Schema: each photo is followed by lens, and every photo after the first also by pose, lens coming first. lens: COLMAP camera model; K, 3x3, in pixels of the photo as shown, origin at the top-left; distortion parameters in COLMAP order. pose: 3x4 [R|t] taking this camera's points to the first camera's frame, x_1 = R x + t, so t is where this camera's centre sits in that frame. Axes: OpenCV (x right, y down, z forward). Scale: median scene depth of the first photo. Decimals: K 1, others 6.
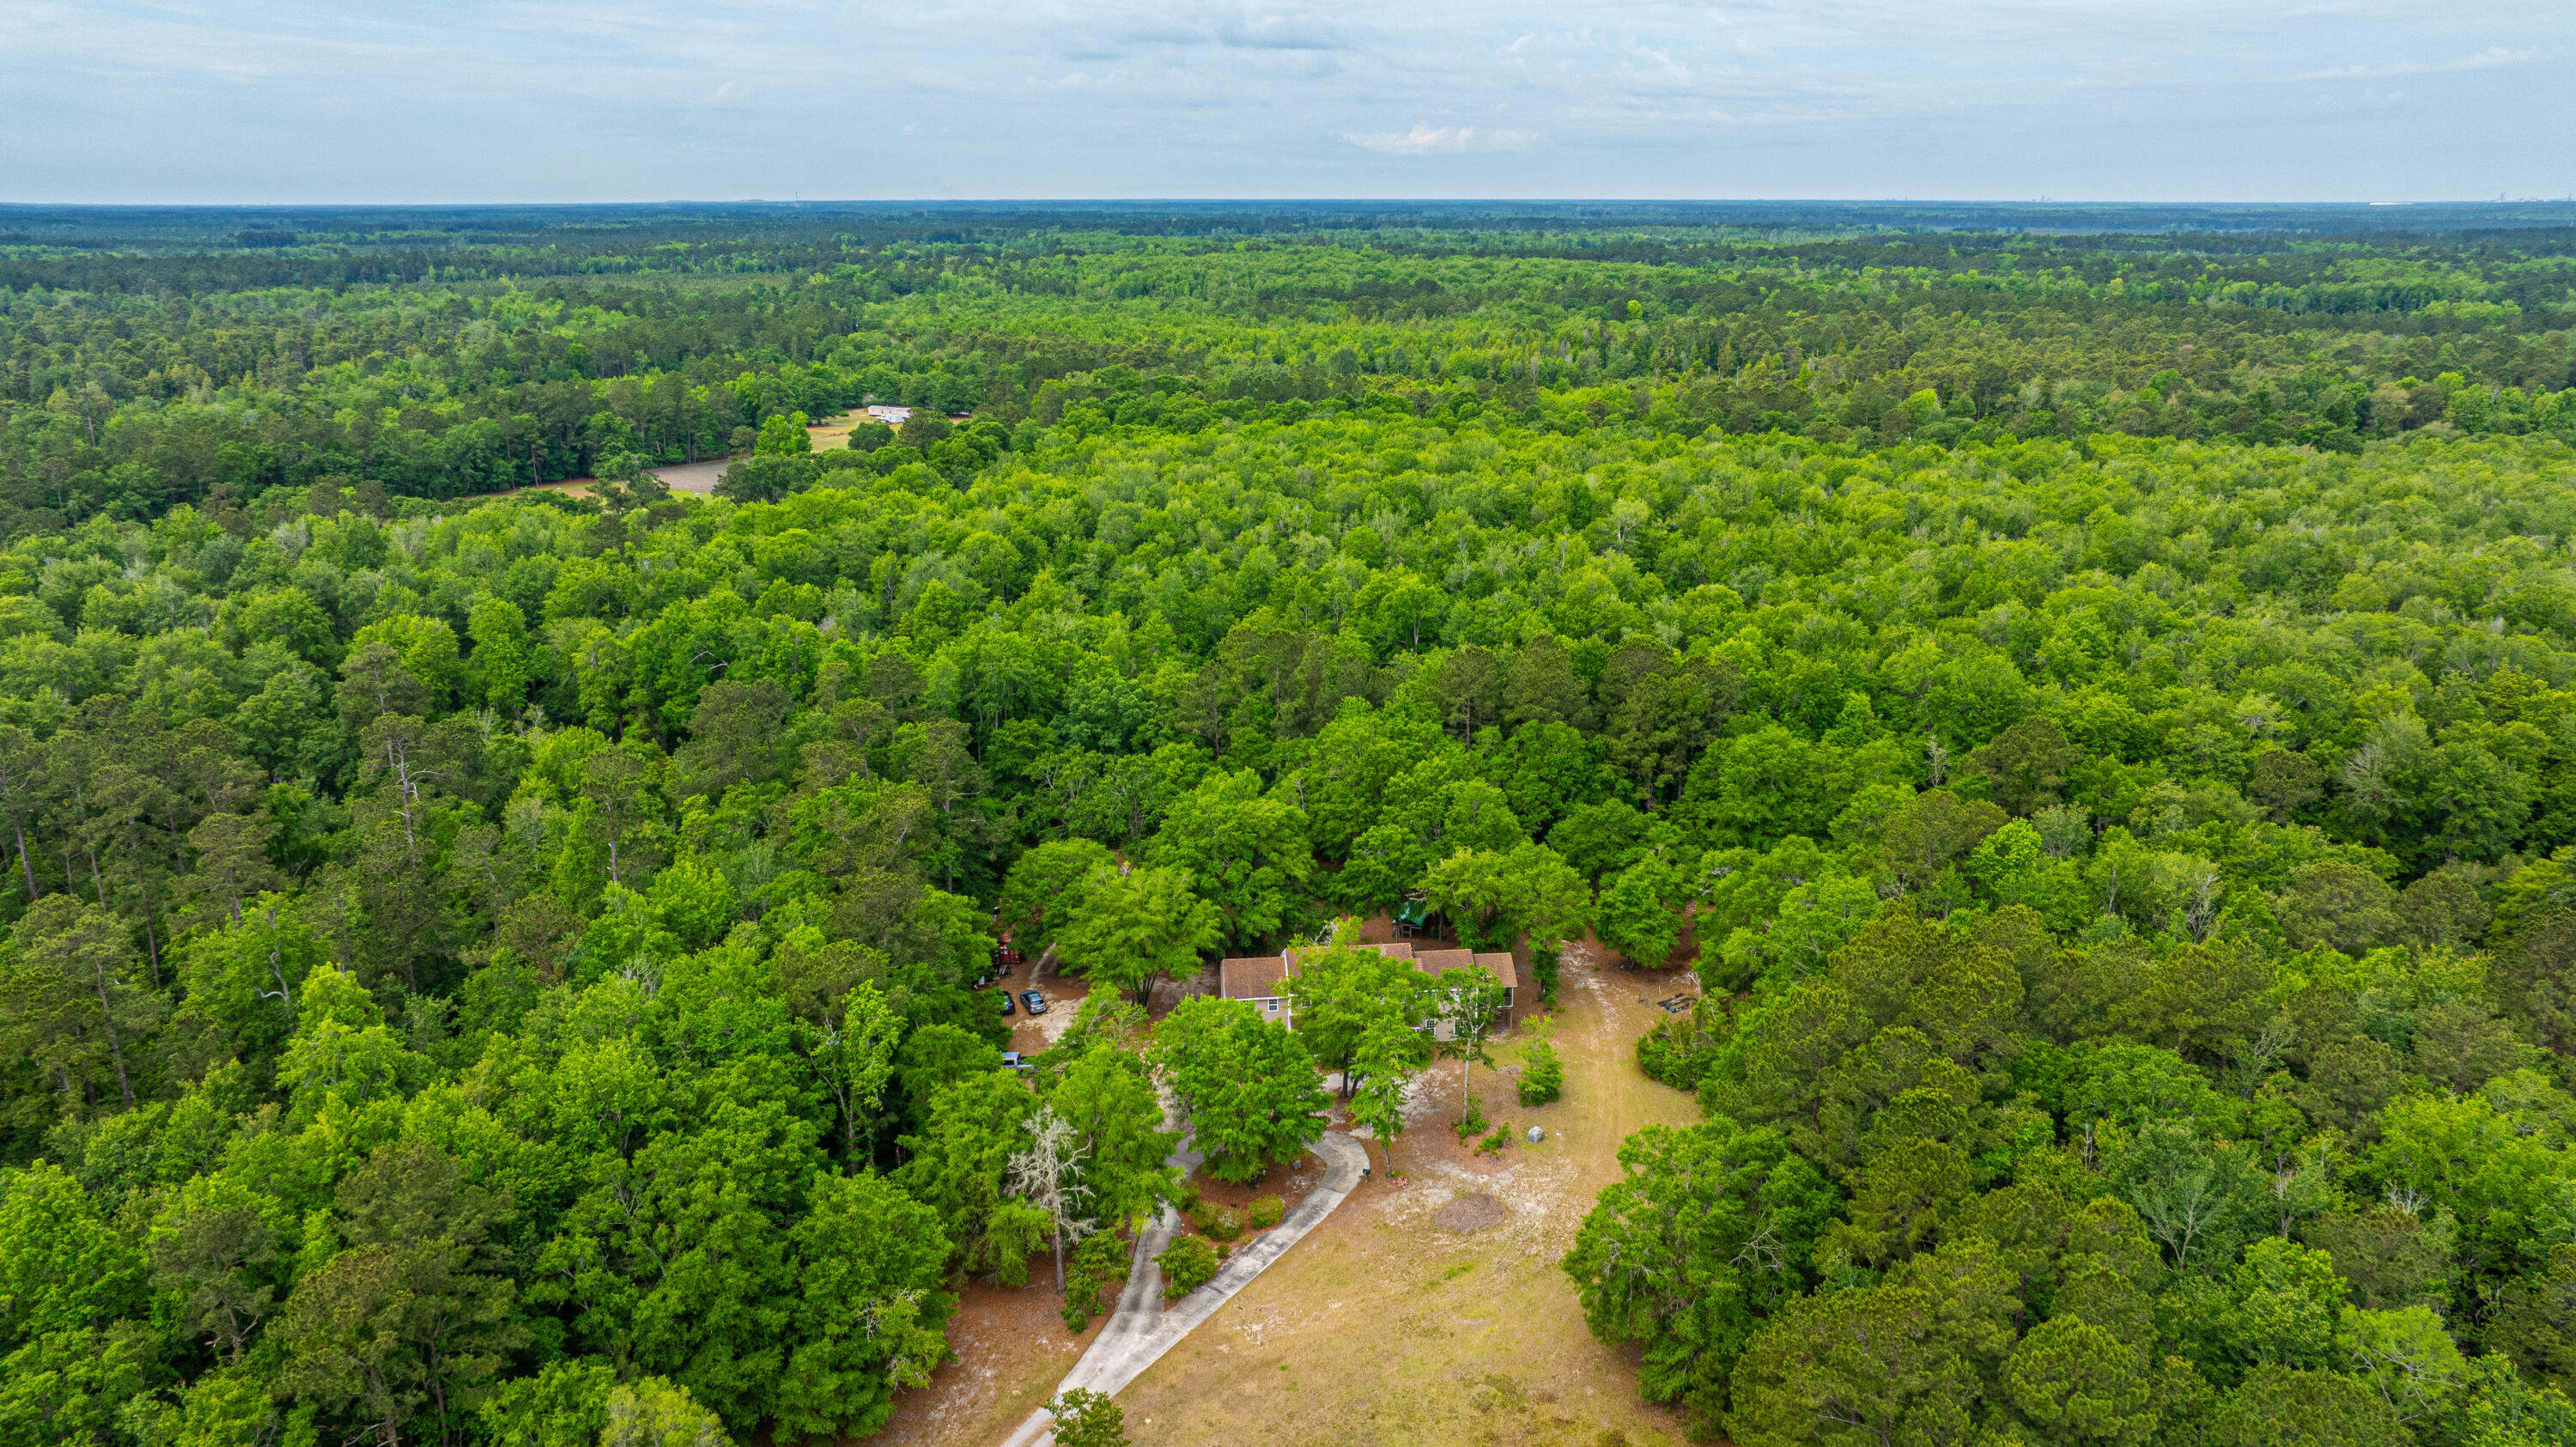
lens RADIAL K [[1824.8, 0, 1296.1], [0, 1824.8, 716.4], [0, 0, 1]] dist [-0.048960, 0.061905]
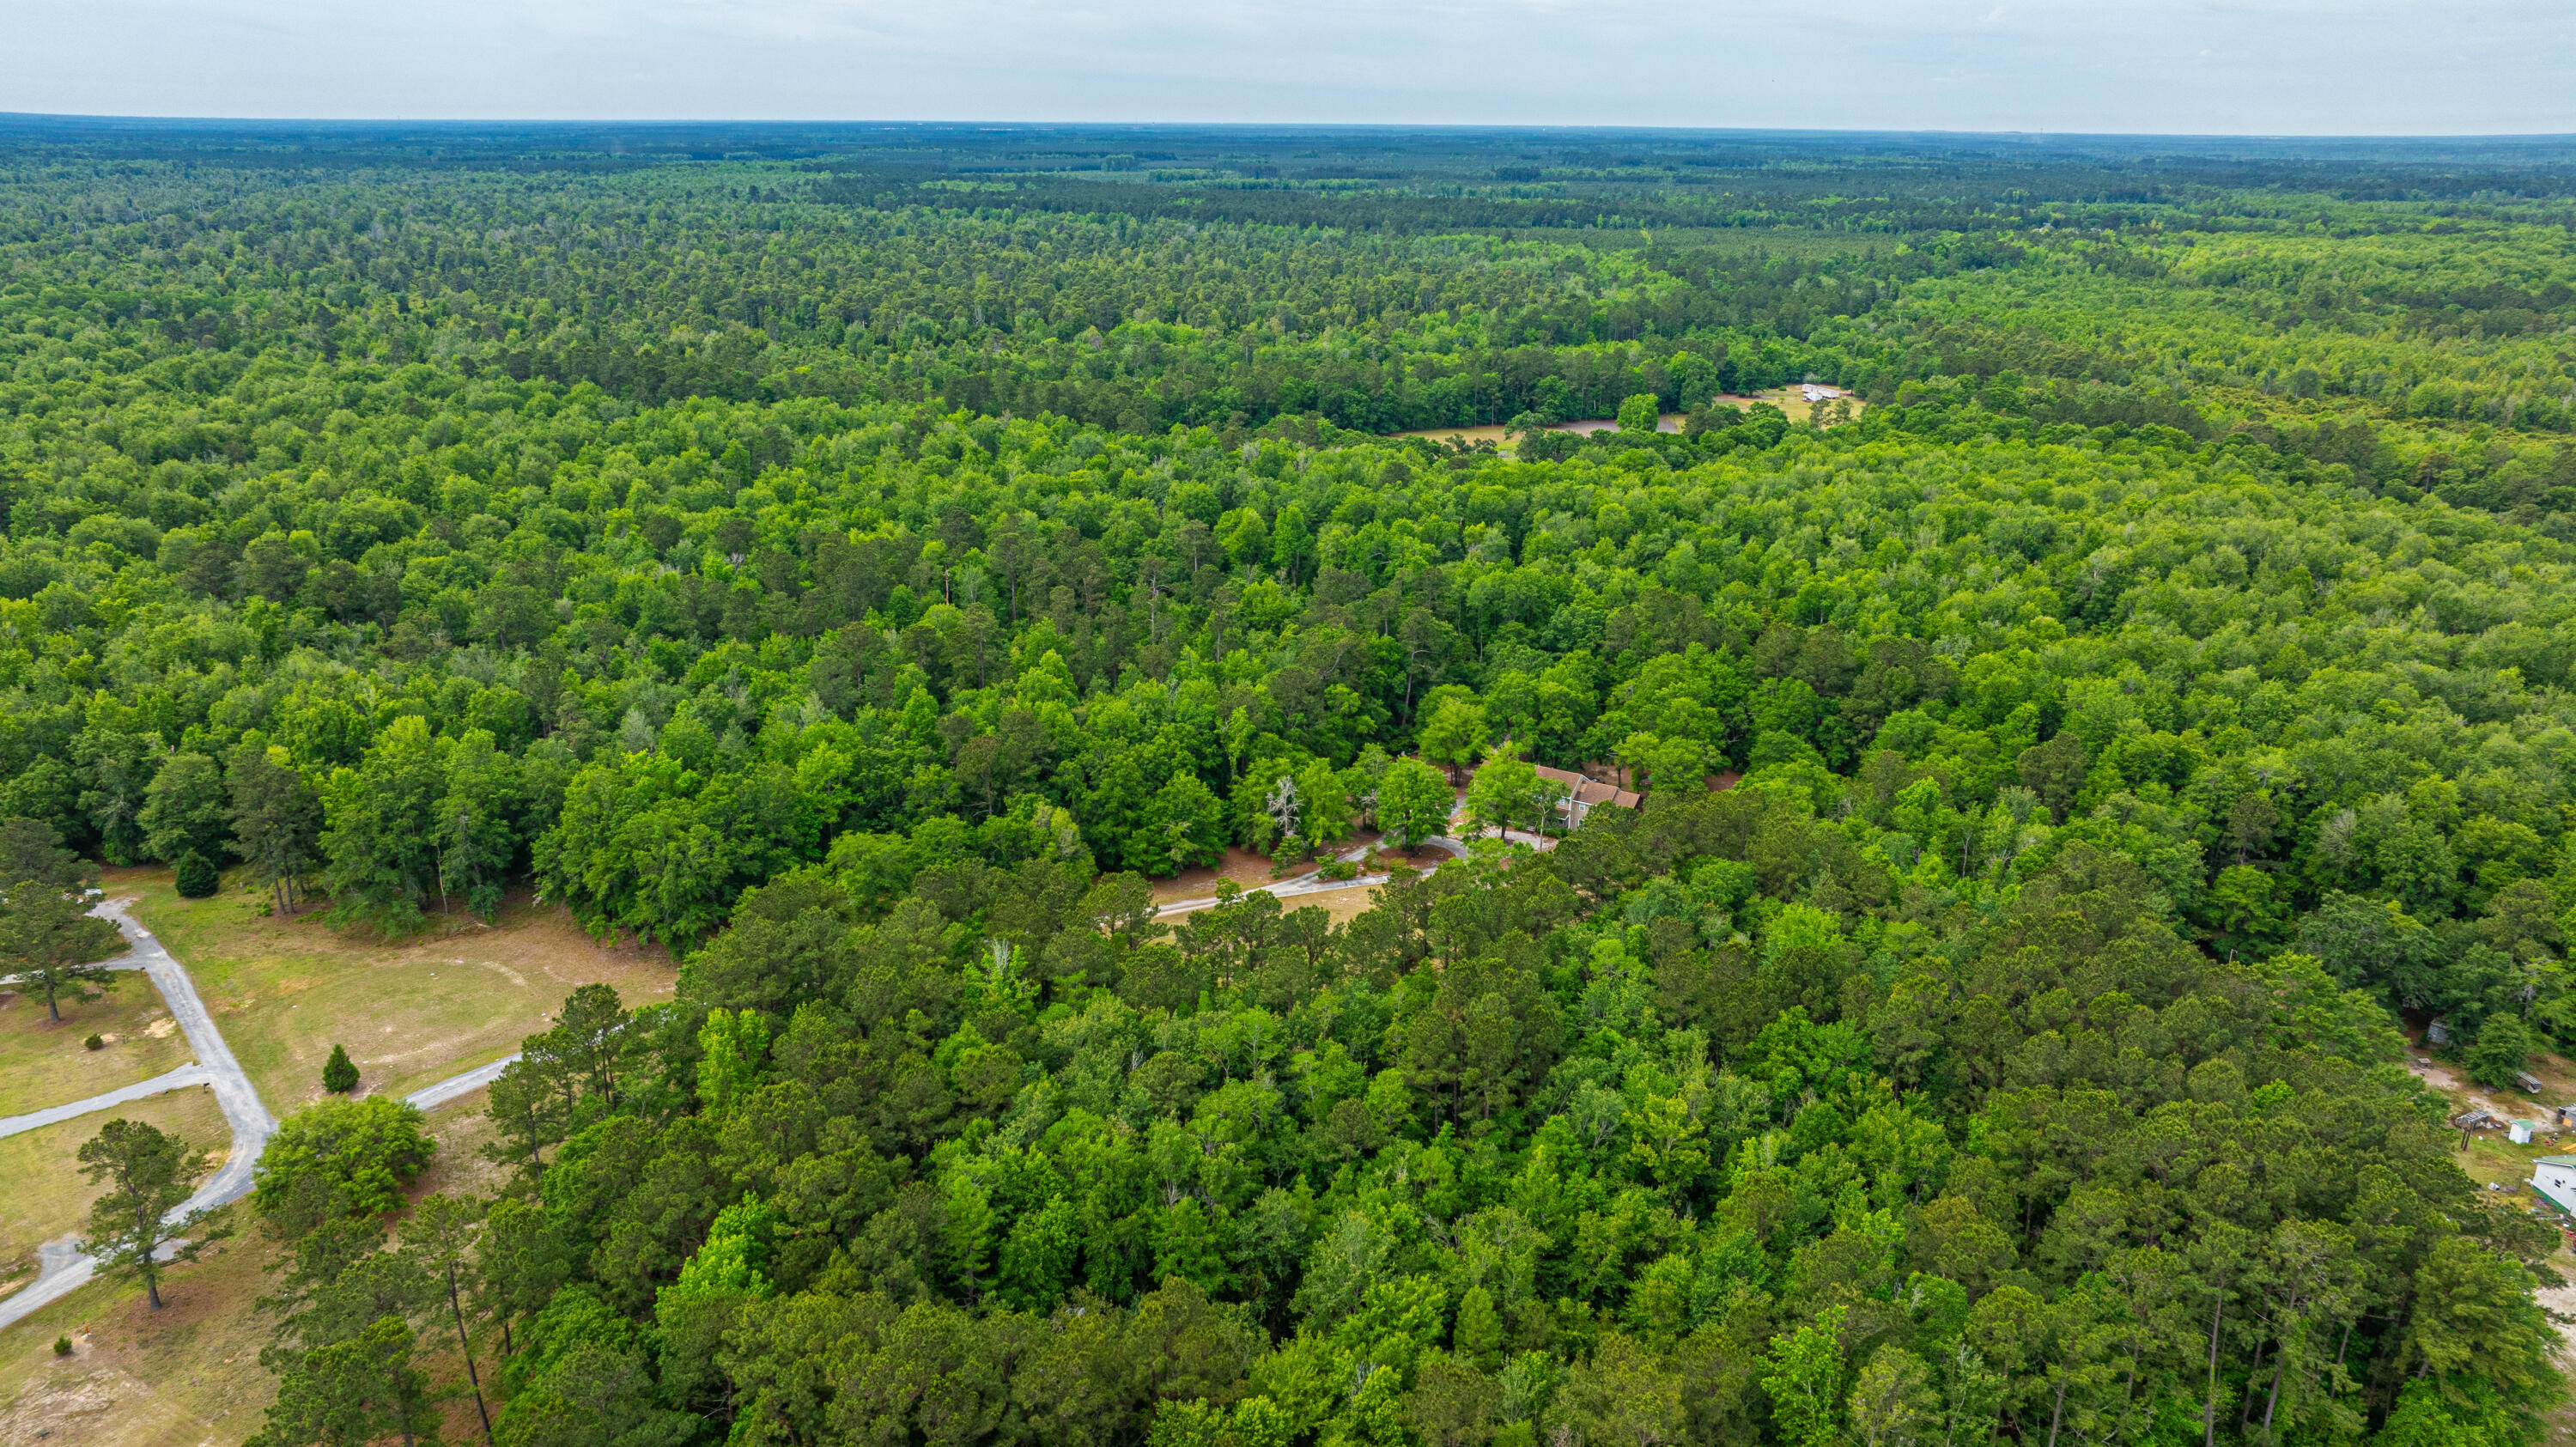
lens RADIAL K [[1824.8, 0, 1296.1], [0, 1824.8, 716.4], [0, 0, 1]] dist [-0.048960, 0.061905]
pose [[0.798994, 0.195635, -0.568626, 1.058919], [-0.174226, 0.980353, 0.092480, -0.053025], [0.575547, 0.025179, 0.817381, -0.739875]]
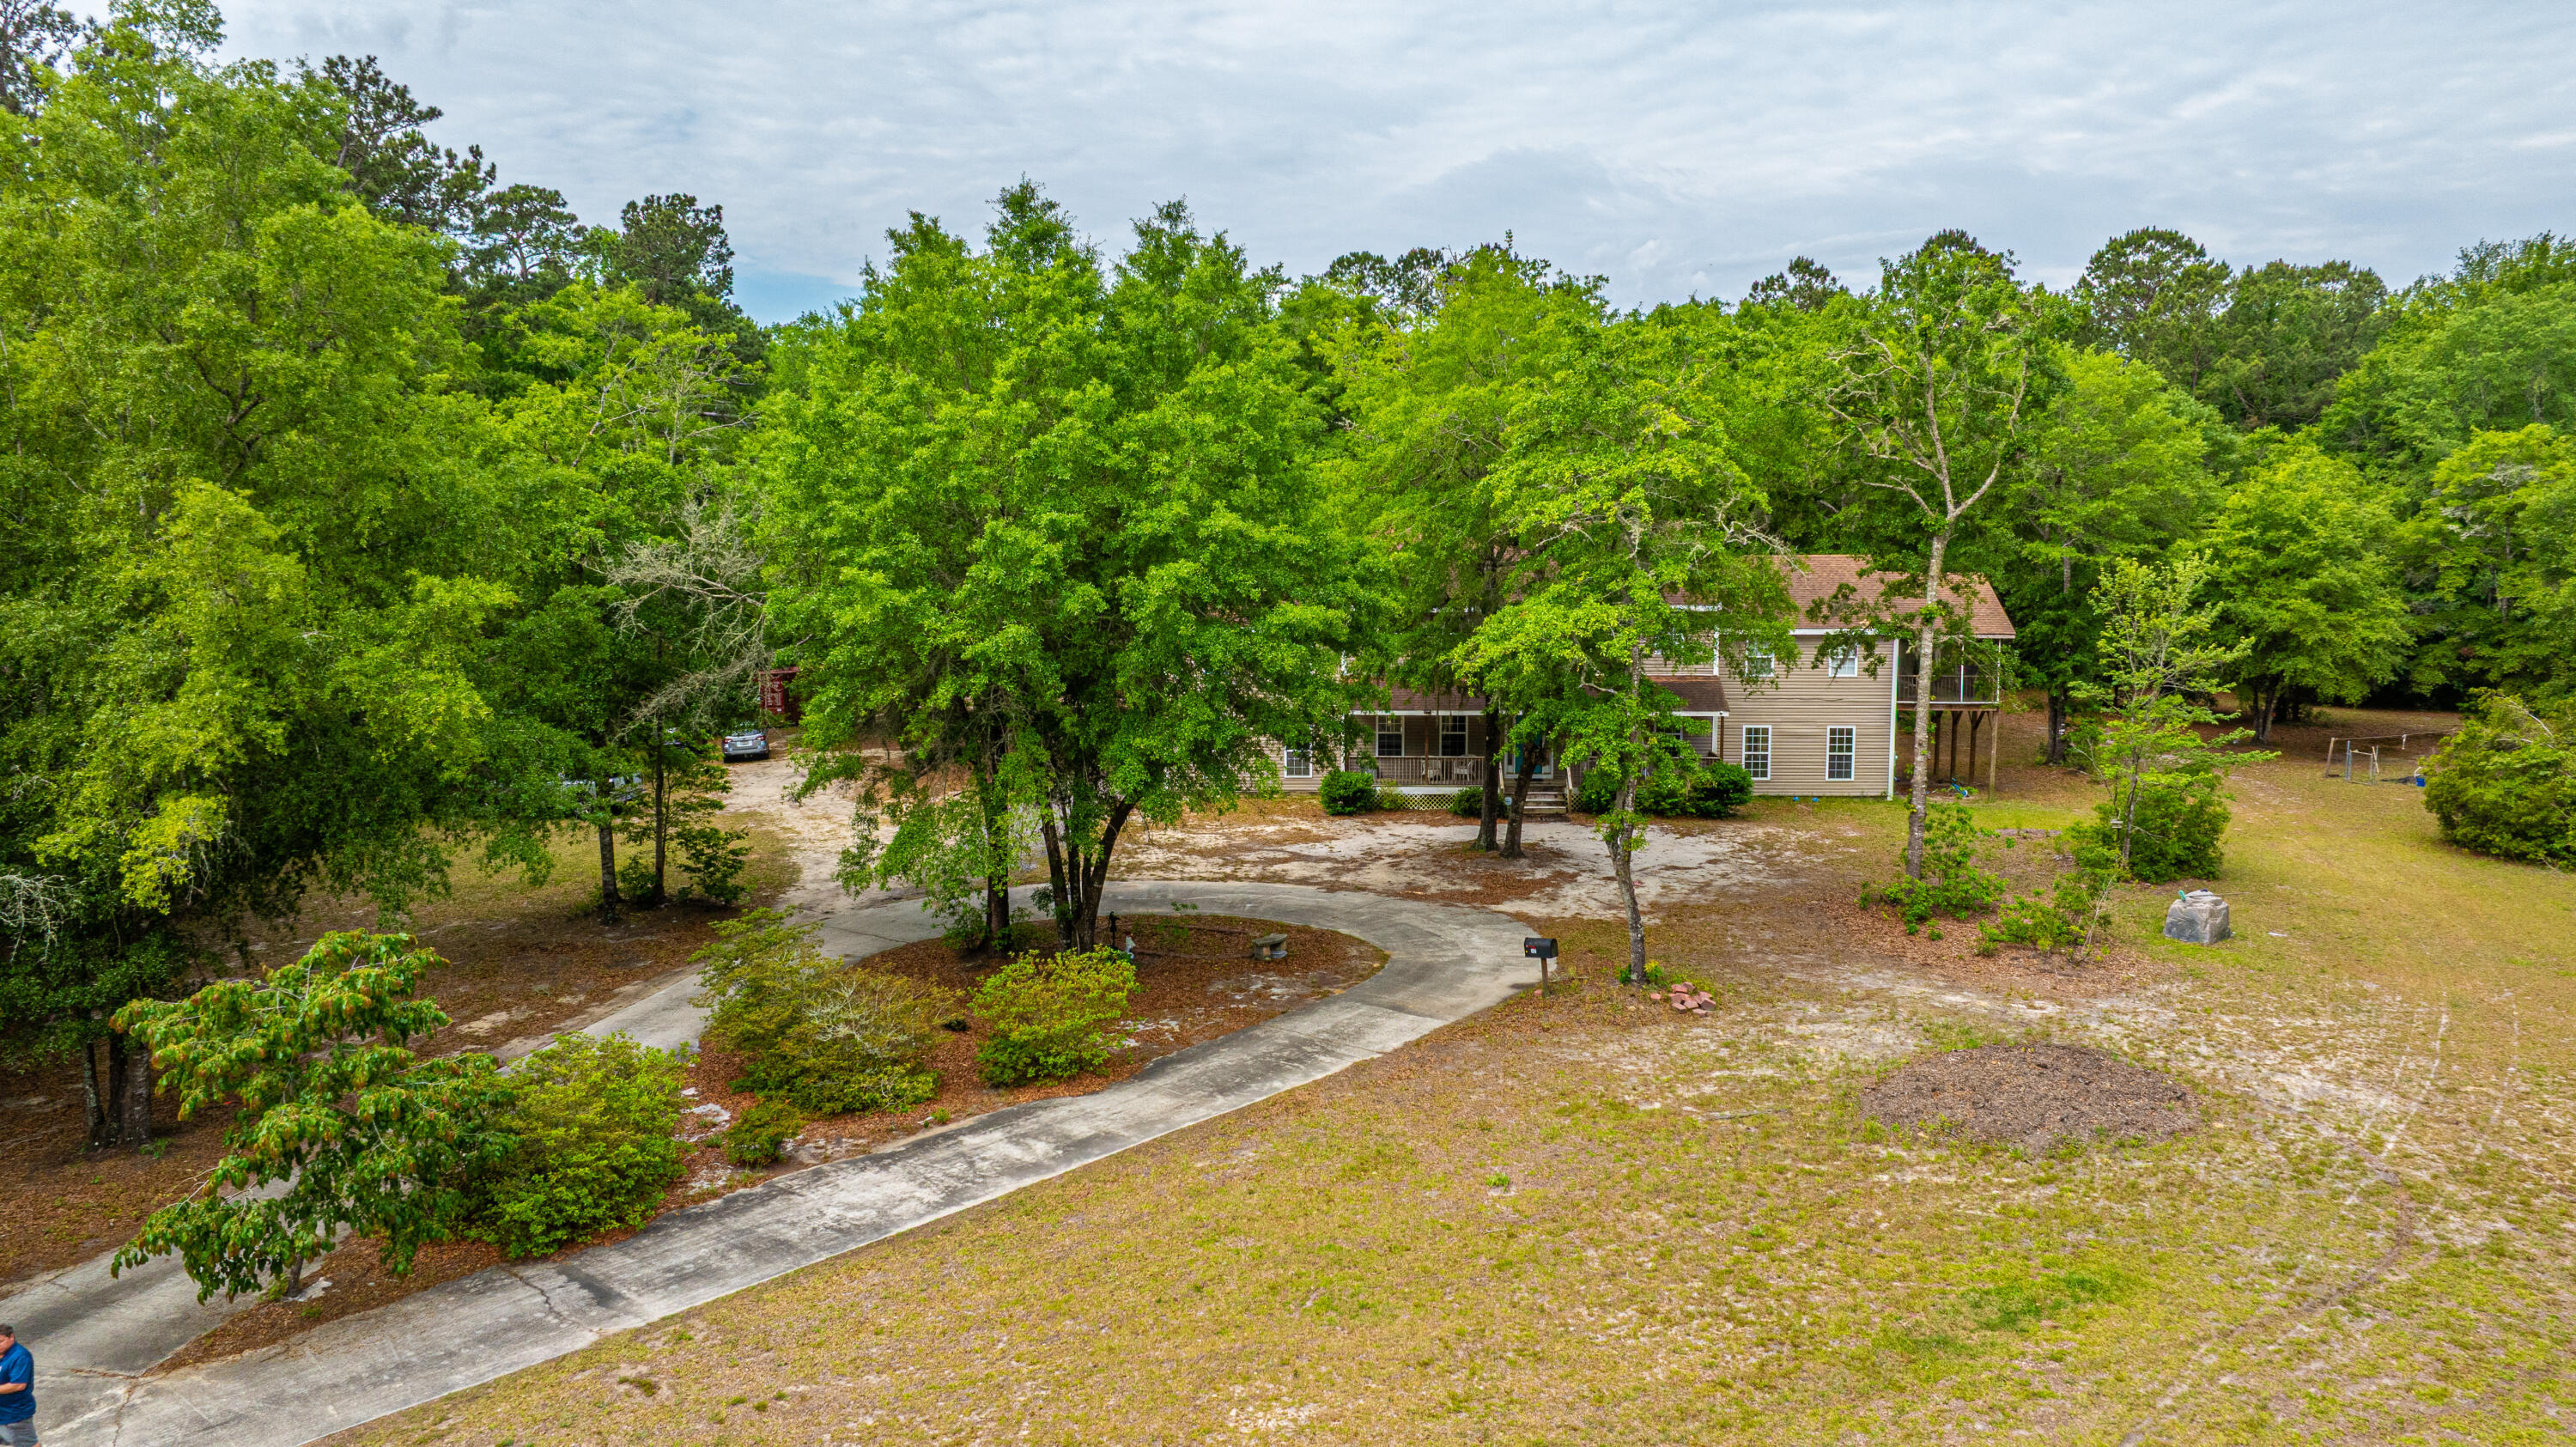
lens RADIAL K [[1824.8, 0, 1296.1], [0, 1824.8, 716.4], [0, 0, 1]] dist [-0.048960, 0.061905]
pose [[0.991205, 0.015583, -0.131417, 0.041945], [-0.037829, 0.984971, -0.168525, 0.290235], [0.126816, 0.172014, 0.976898, 0.838362]]
